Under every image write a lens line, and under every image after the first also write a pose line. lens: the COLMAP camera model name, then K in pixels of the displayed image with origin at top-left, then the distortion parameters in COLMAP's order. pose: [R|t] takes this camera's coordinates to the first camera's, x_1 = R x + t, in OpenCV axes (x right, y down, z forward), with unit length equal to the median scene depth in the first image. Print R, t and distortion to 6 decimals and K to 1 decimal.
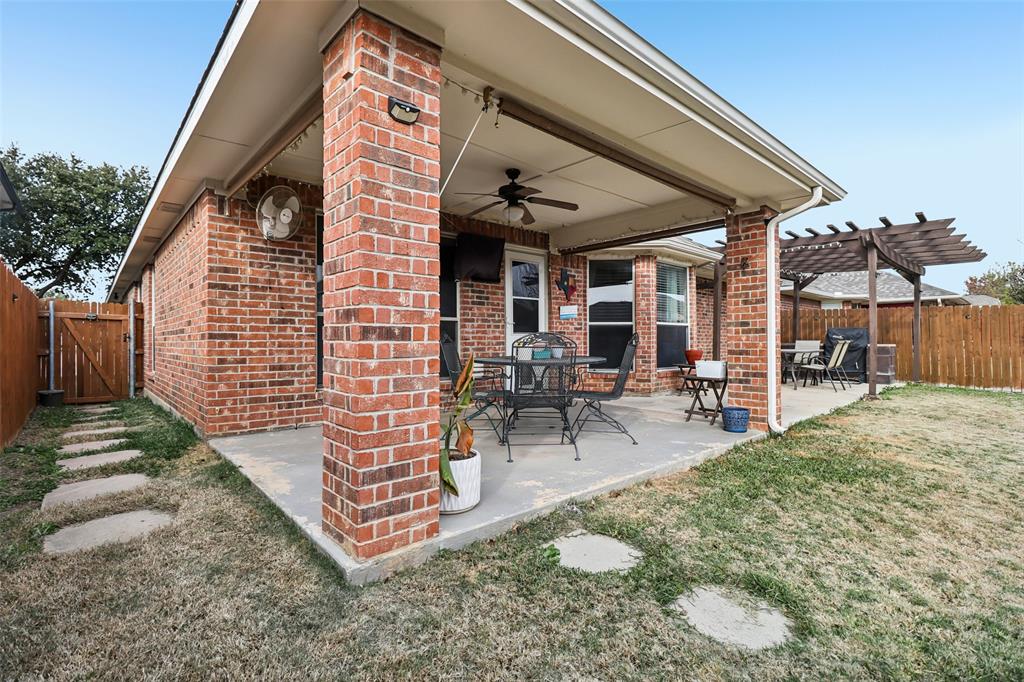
lens RADIAL K [[474.2, 0, 510.1], [0, 474.2, 319.3], [0, 0, 1]] dist [-0.002266, -0.011935]
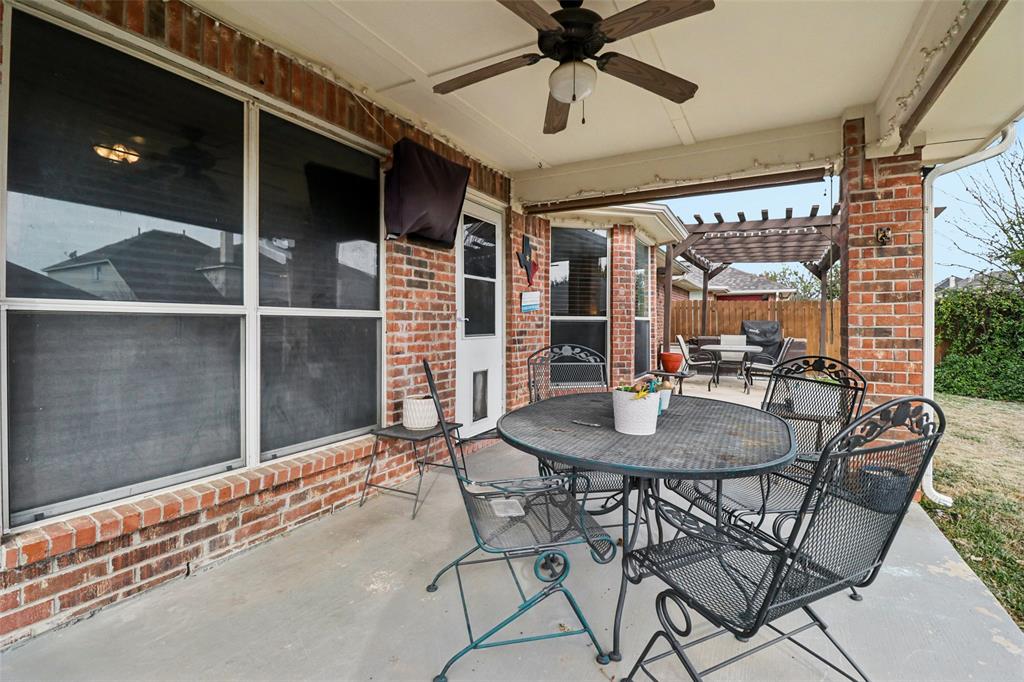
lens RADIAL K [[469.5, 0, 508.0], [0, 469.5, 320.3], [0, 0, 1]] dist [-0.005130, -0.011963]
pose [[0.945609, 0.007823, 0.325212, -0.139278], [-0.020882, 0.999109, 0.036683, -0.014334], [-0.324636, -0.041479, 0.944929, 0.444322]]
